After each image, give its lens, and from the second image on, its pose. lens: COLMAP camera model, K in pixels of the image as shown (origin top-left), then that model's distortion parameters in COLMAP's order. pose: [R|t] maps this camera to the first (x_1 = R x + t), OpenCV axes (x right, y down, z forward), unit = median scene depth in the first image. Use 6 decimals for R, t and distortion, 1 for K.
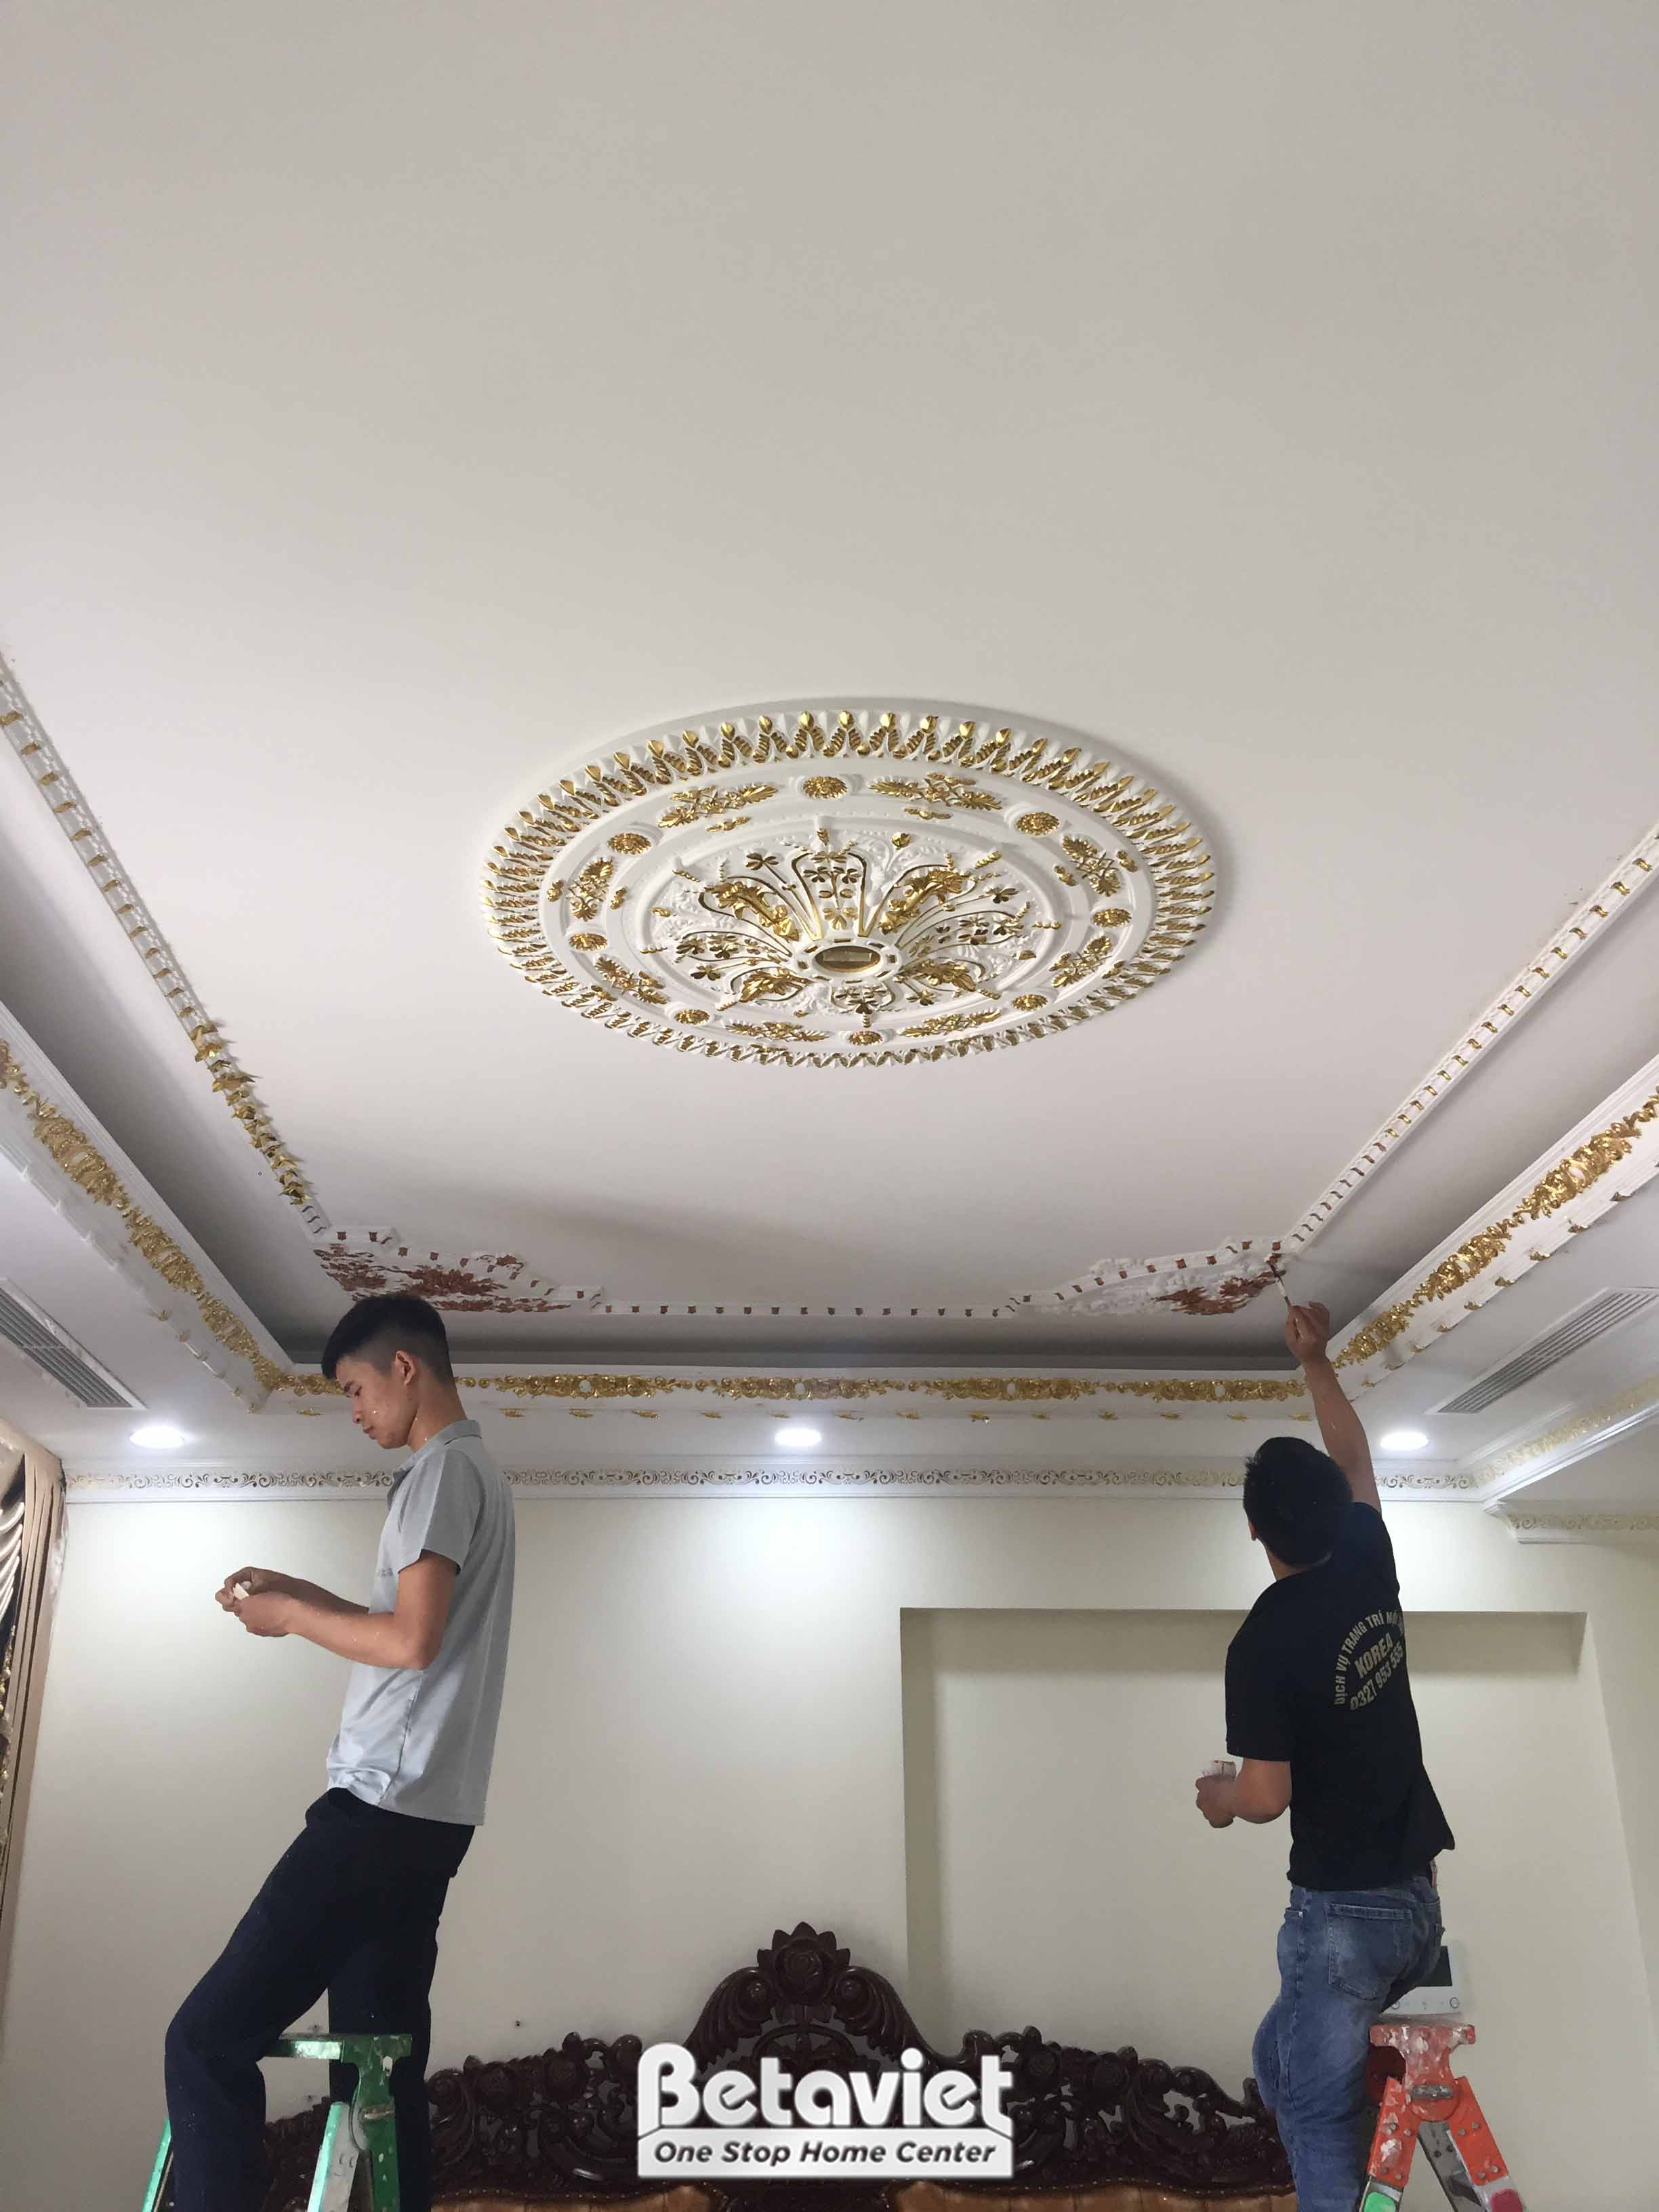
lens RADIAL K [[1925.7, 0, 829.5], [0, 1925.7, 1106.0], [0, 0, 1]] dist [0.089157, -0.154892]
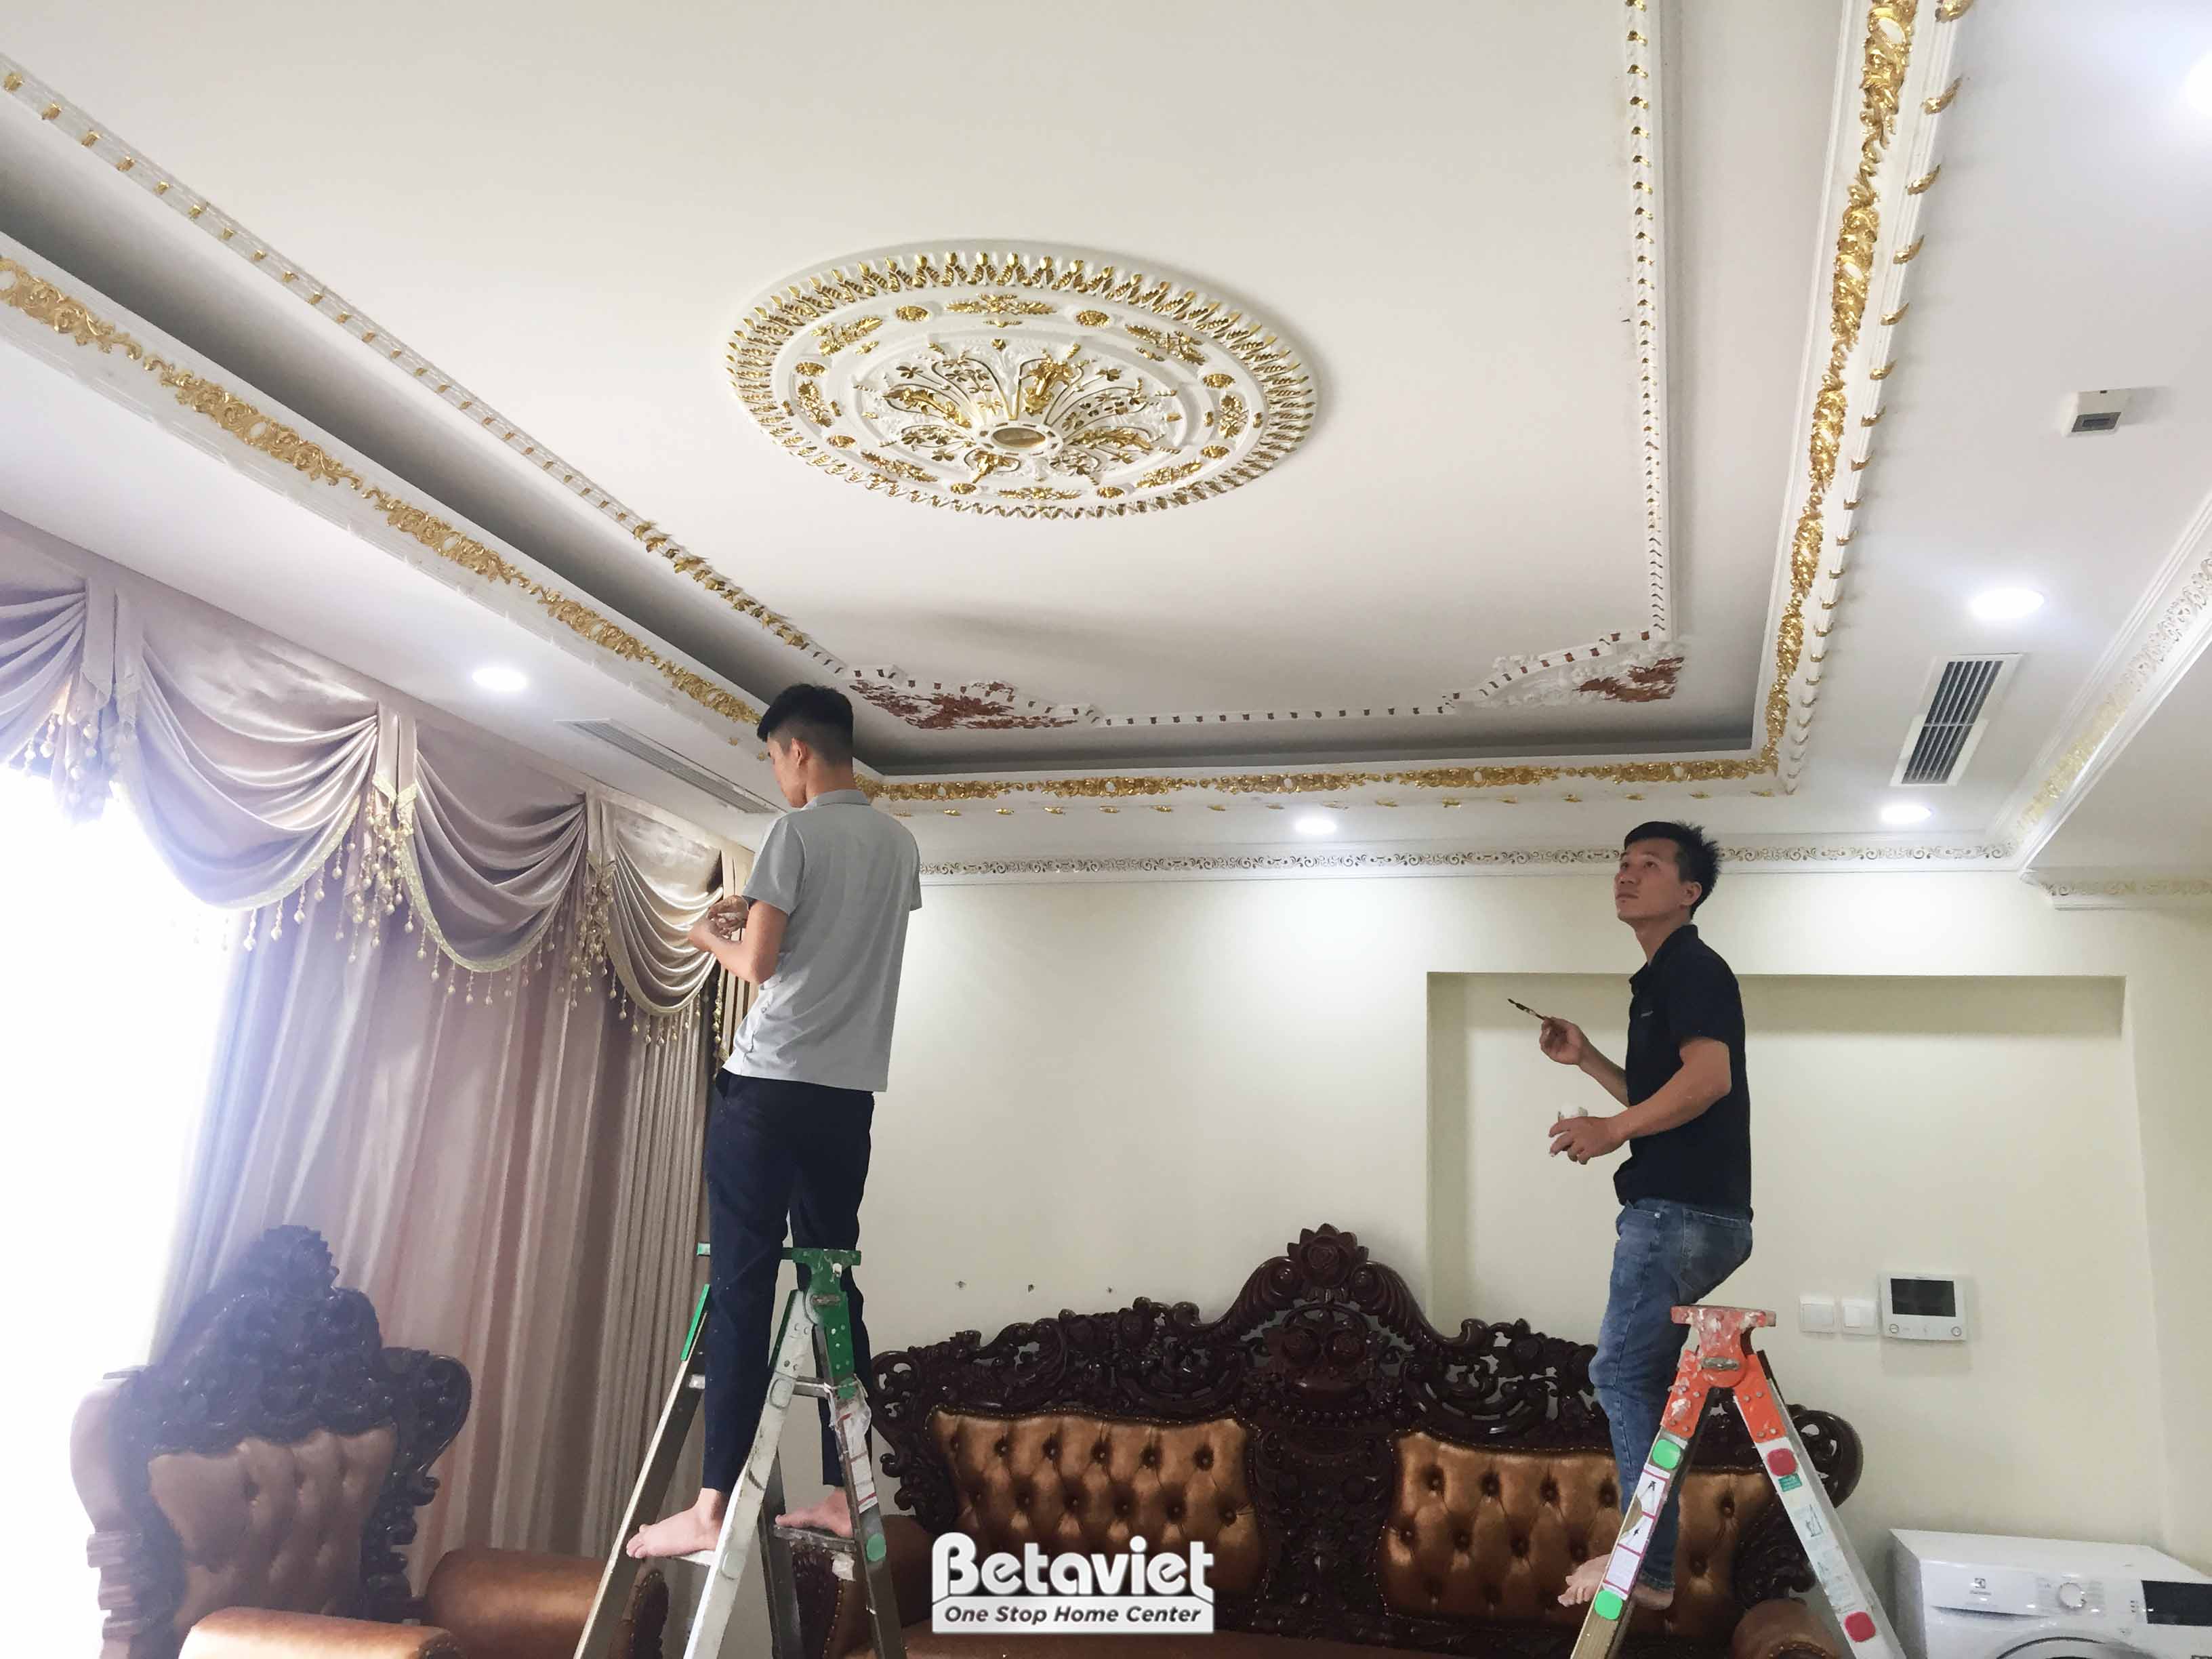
lens RADIAL K [[1925.7, 0, 1106.0], [0, 1925.7, 829.5], [0, 0, 1]] dist [0.089157, -0.154892]
pose [[0.935914, -0.024828, -0.351353, 0.299430], [0.080594, 0.986144, 0.144996, -0.001697], [0.342885, -0.164021, 0.924947, -0.108871]]
